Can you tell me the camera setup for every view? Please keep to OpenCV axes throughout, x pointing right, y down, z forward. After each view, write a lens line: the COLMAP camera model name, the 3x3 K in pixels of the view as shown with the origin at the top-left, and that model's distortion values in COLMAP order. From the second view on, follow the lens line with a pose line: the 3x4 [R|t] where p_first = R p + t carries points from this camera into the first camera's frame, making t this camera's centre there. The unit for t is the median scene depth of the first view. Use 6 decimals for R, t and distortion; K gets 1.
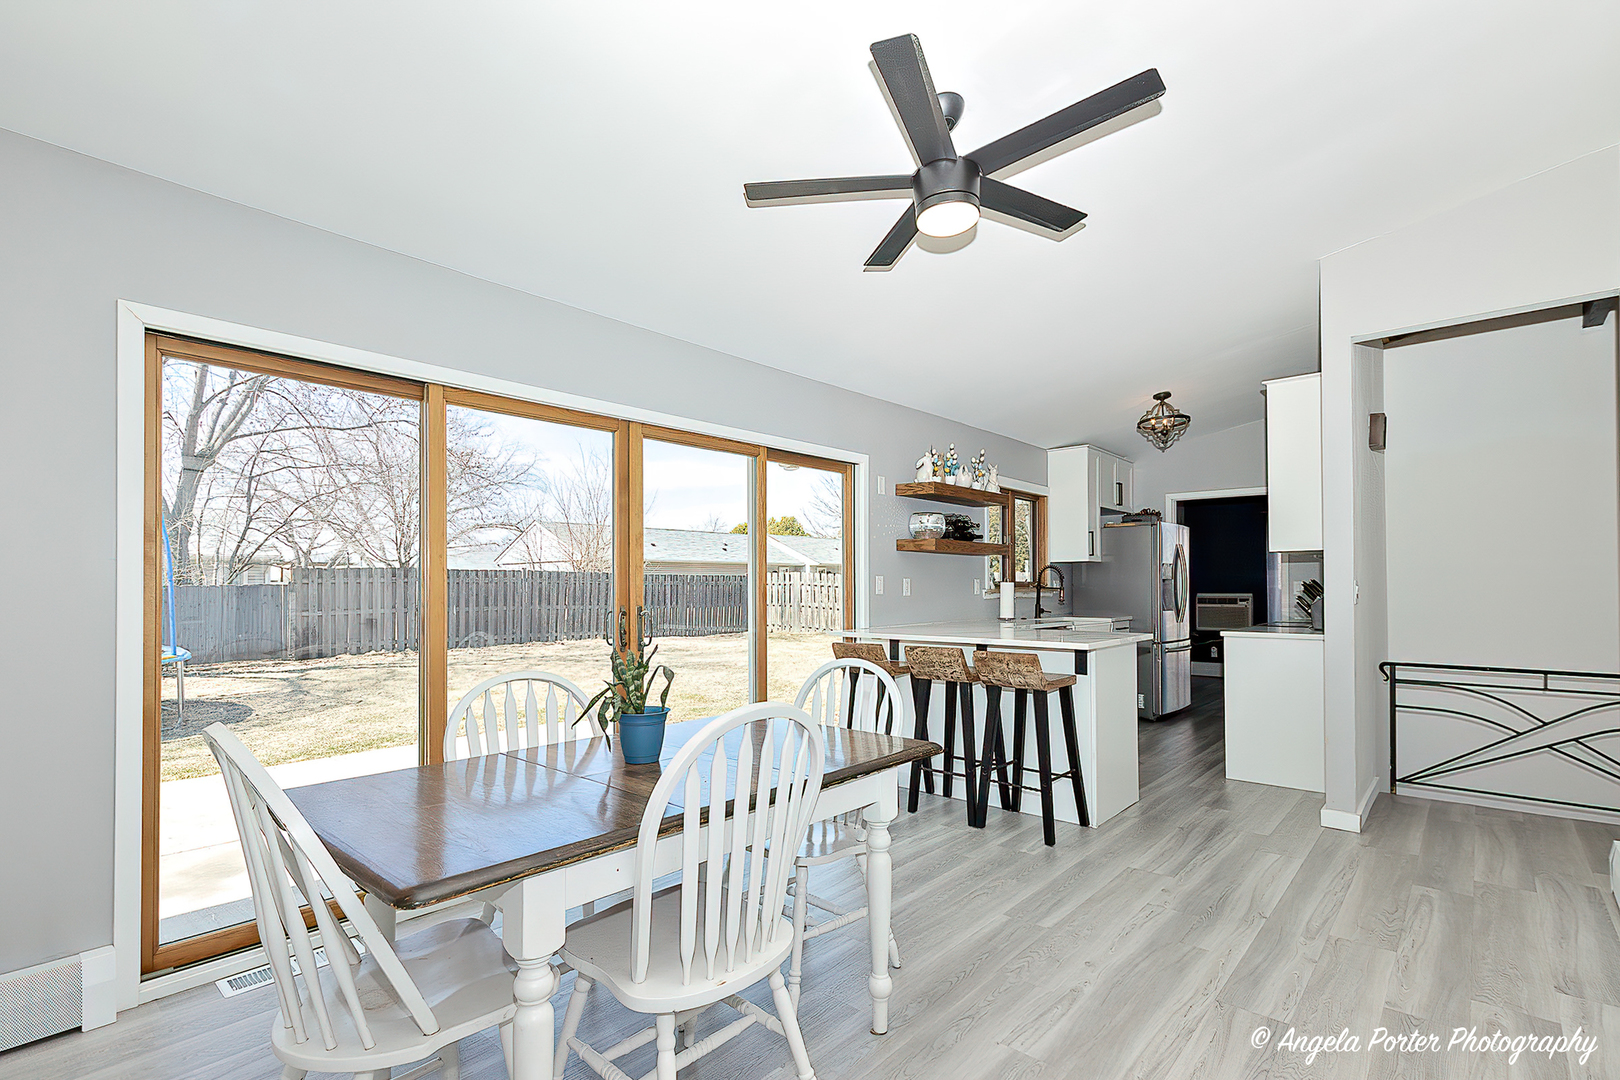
lens RADIAL K [[758.4, 0, 841.2], [0, 758.4, 588.7], [0, 0, 1]] dist [0.005555, -0.000920]
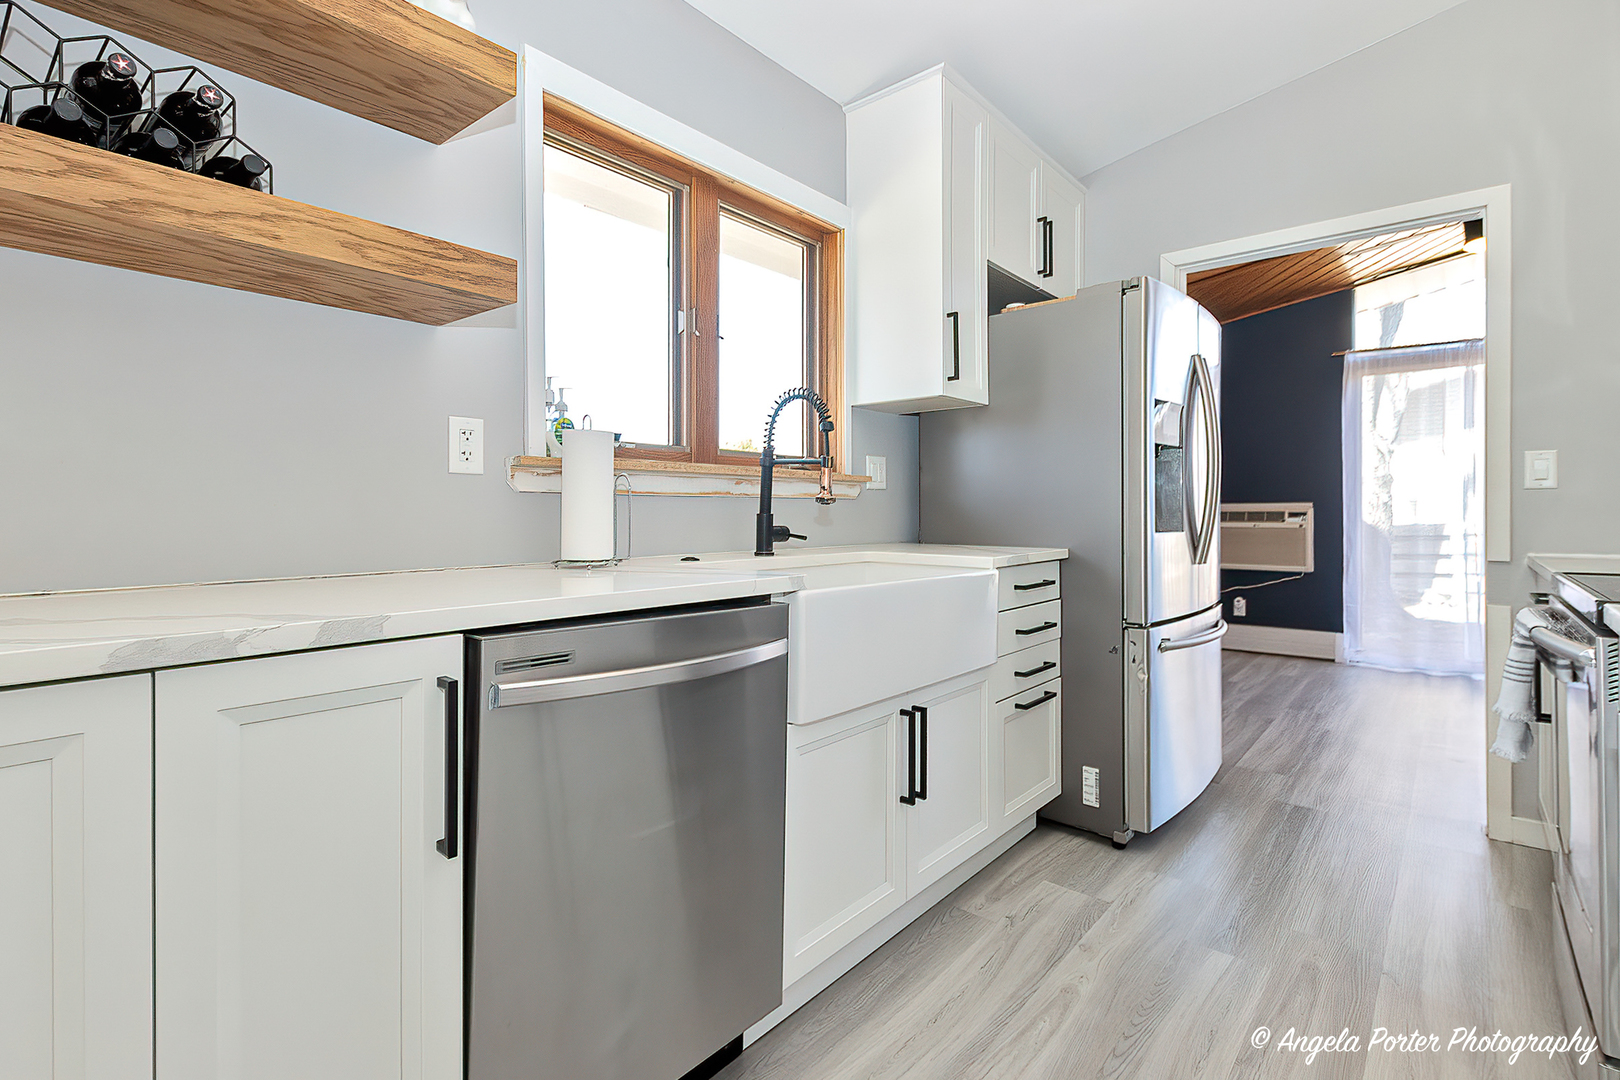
lens RADIAL K [[758.4, 0, 773.8], [0, 758.4, 515.6], [0, 0, 1]] dist [0.005555, -0.000920]
pose [[0.998117, -0.000133, -0.061345, 0.322116], [0.000550, 0.999977, 0.006780, 0.021791], [0.061342, -0.006801, 0.998094, 0.761837]]
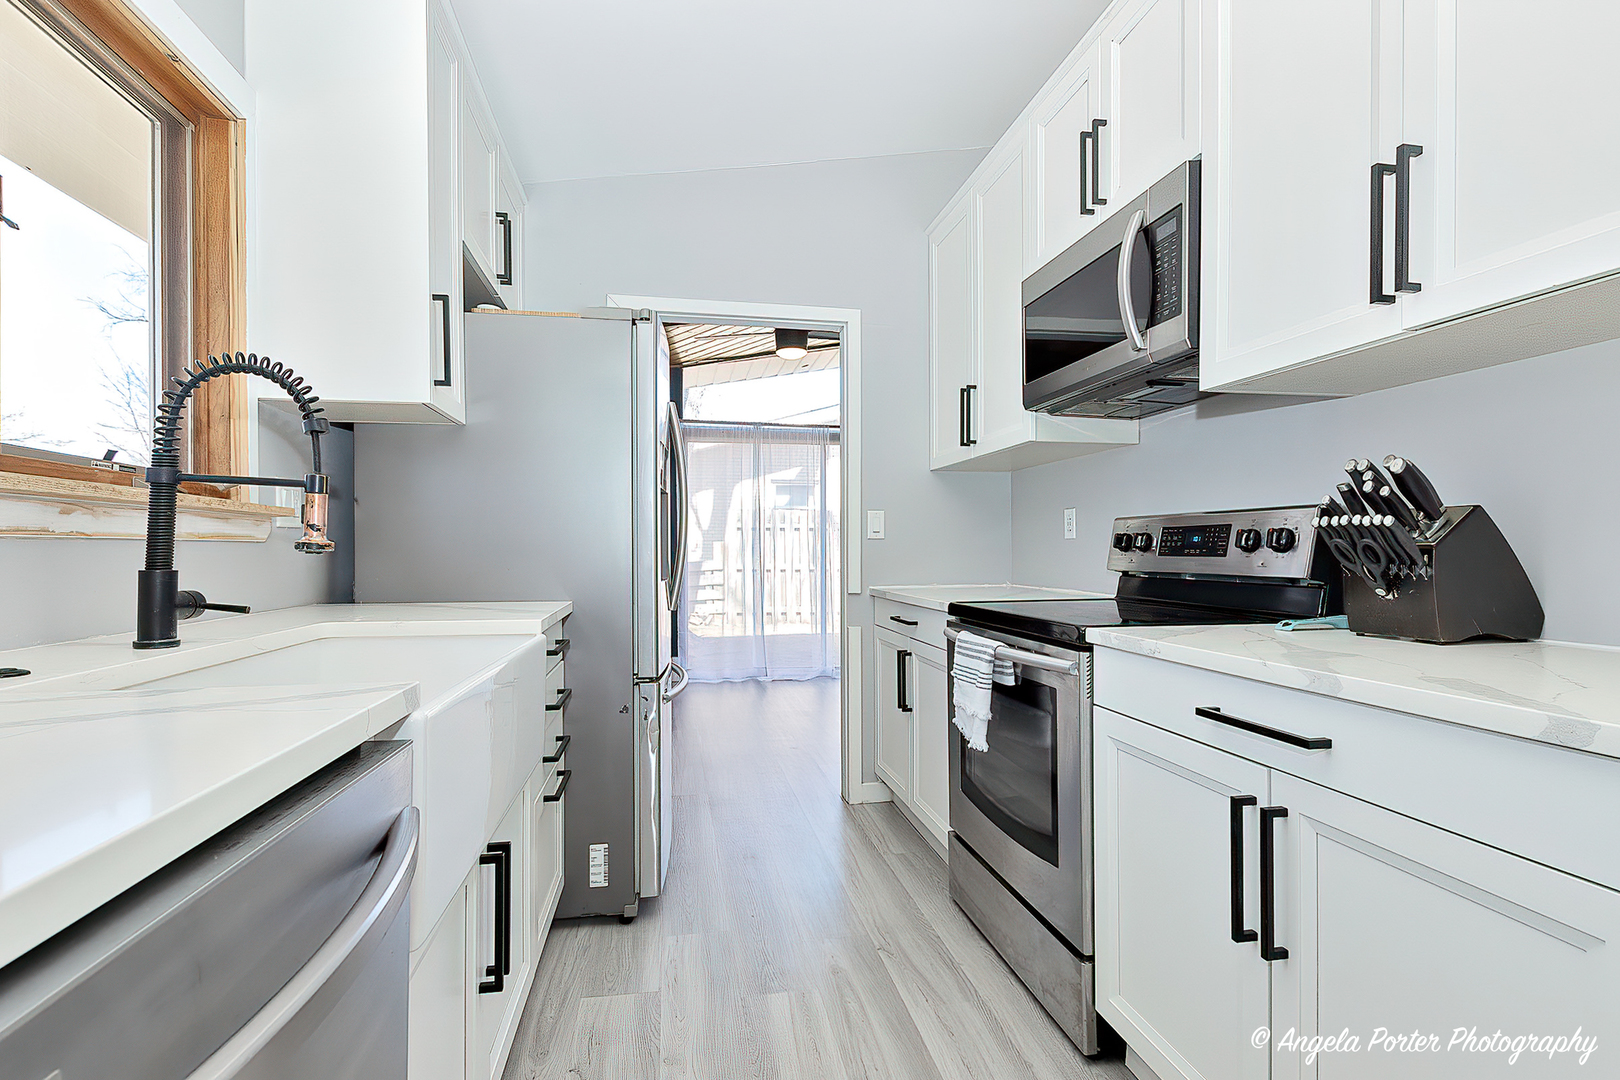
lens RADIAL K [[758.4, 0, 812.2], [0, 758.4, 552.0], [0, 0, 1]] dist [0.005555, -0.000920]
pose [[0.657118, -0.003868, 0.753778, 0.255836], [0.003296, 0.999992, 0.002259, 0.018602], [-0.753781, 0.001000, 0.657125, 0.867657]]
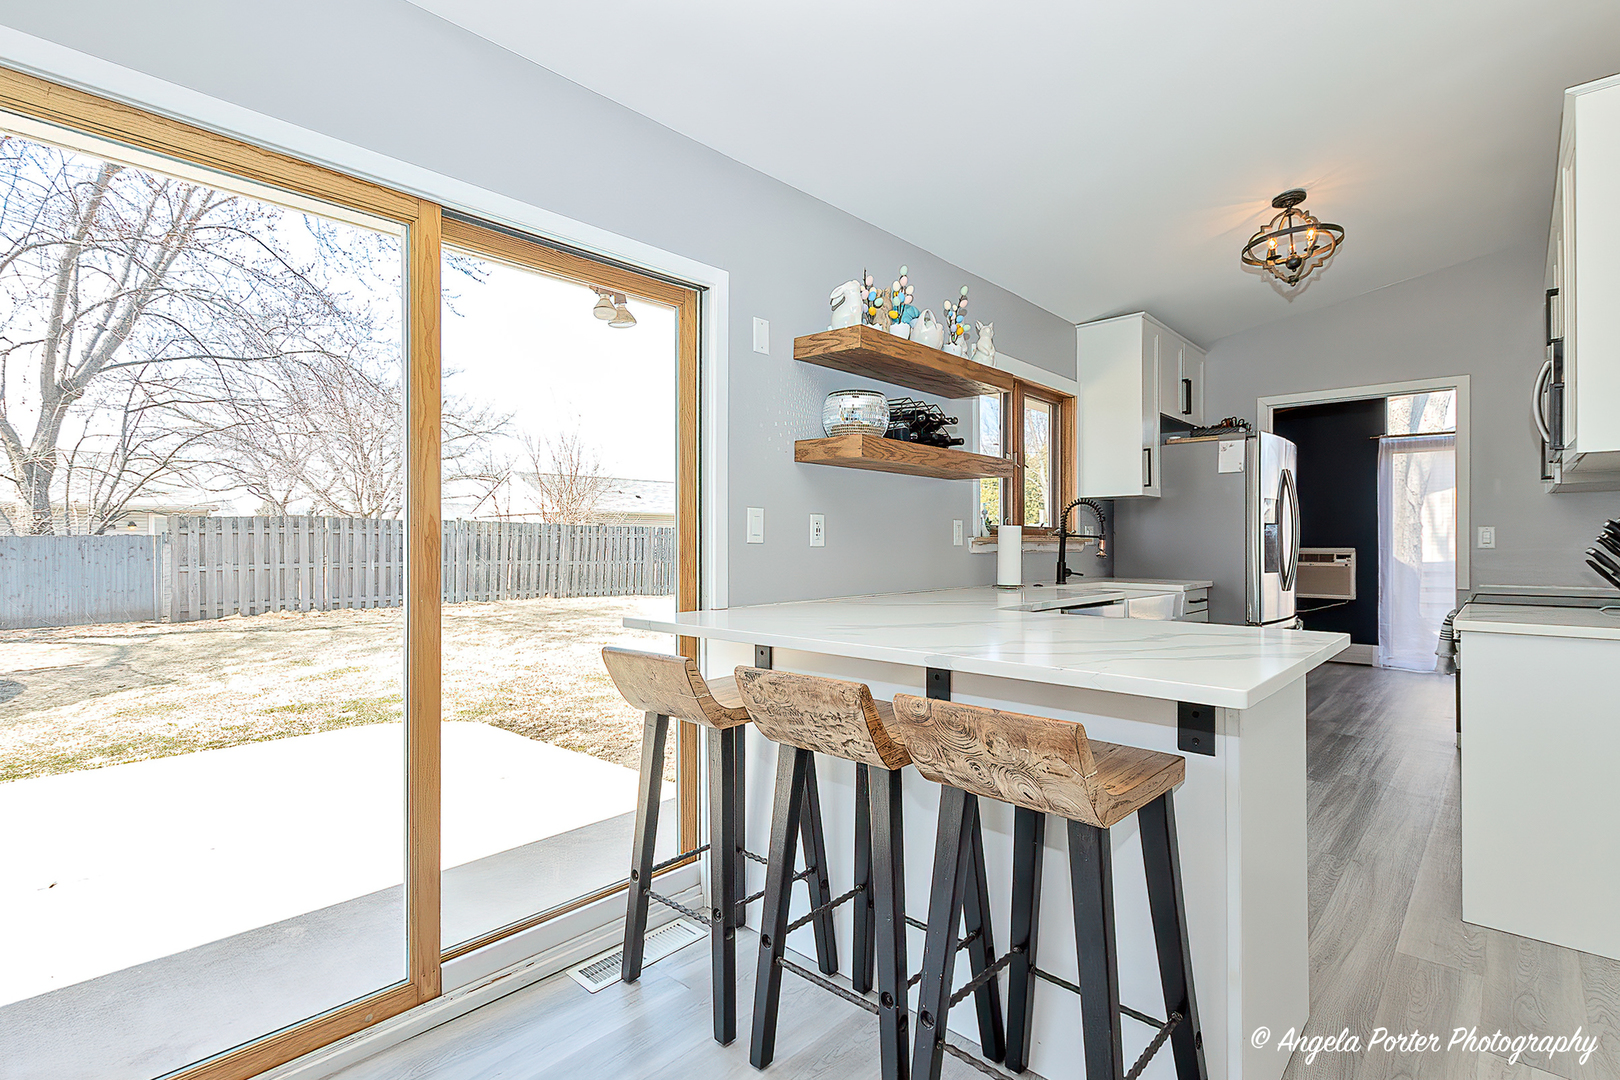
lens RADIAL K [[758.4, 0, 774.6], [0, 758.4, 548.0], [0, 0, 1]] dist [0.005555, -0.000920]
pose [[0.995189, 0.002032, -0.097957, 0.093585], [-0.001534, 0.999985, 0.005163, 0.006613], [0.097966, -0.004988, 0.995177, 0.390216]]
